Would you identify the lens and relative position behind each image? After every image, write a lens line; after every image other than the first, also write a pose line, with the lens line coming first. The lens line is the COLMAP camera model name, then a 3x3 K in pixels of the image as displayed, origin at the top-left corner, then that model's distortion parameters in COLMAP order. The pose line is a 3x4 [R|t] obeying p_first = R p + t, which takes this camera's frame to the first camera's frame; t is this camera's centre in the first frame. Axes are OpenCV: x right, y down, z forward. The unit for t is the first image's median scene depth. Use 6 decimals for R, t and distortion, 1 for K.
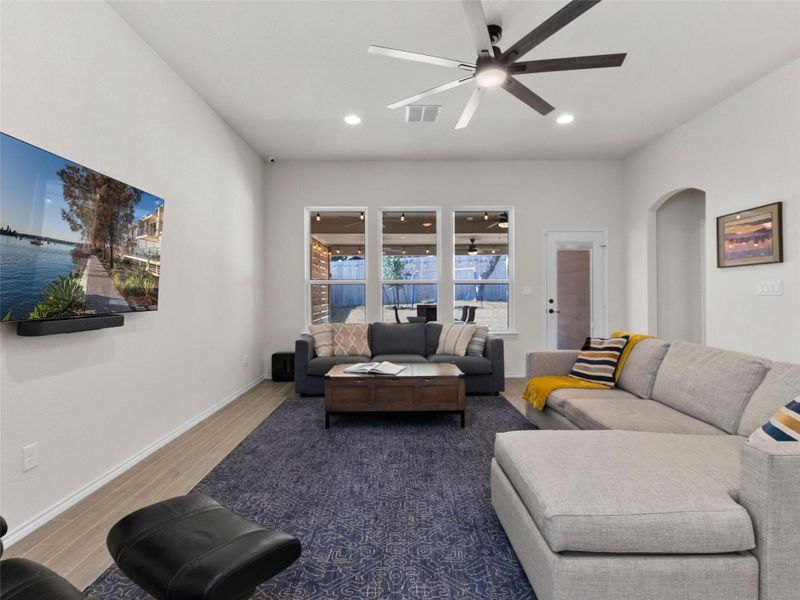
lens RADIAL K [[374.8, 0, 380.2], [0, 374.8, 288.5], [0, 0, 1]] dist [-0.004337, -0.000719]
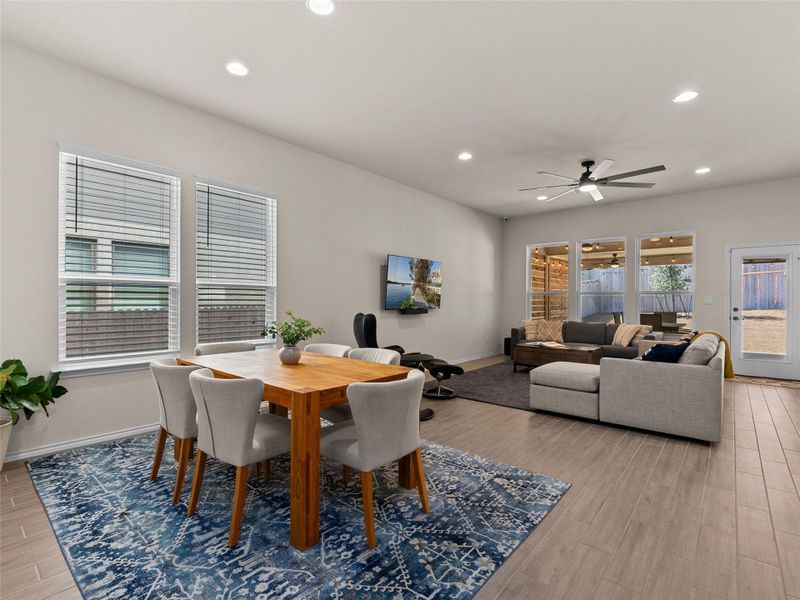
lens RADIAL K [[369.6, 0, 411.0], [0, 369.6, 299.8], [0, 0, 1]] dist [0.000294, 0.000043]
pose [[0.785012, 0.006790, -0.619443, 0.719837], [0.001988, 0.999907, 0.013480, -0.026310], [0.619477, -0.011813, 0.784926, -0.957266]]
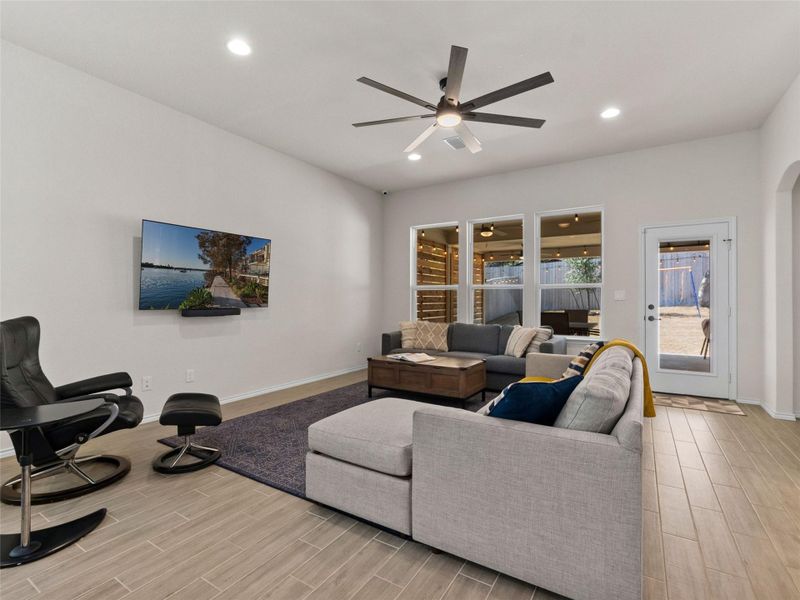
lens RADIAL K [[369.0, 0, 401.4], [0, 369.0, 295.9], [0, 0, 1]] dist [0.001102, -0.000105]
pose [[0.863659, 0.003517, -0.504064, 0.737515], [0.000912, 0.999963, 0.008539, -0.002970], [0.504076, -0.007835, 0.863624, -0.102025]]
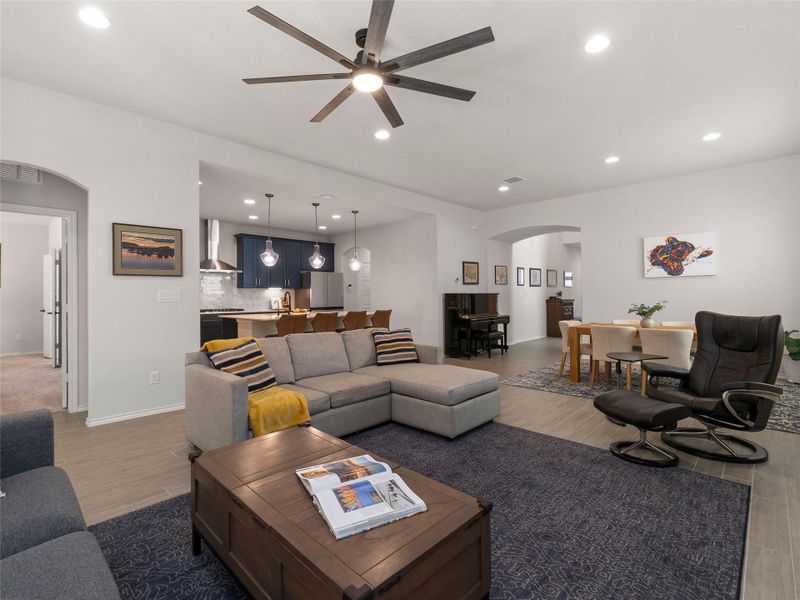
lens RADIAL K [[393.1, 0, 395.4], [0, 393.1, 295.3], [0, 0, 1]] dist [-0.000773, -0.000475]
pose [[-0.729414, 0.010868, 0.683987, -0.426776], [0.001257, 0.999893, -0.014547, 0.017733], [-0.684072, -0.009751, -0.729349, 1.586257]]
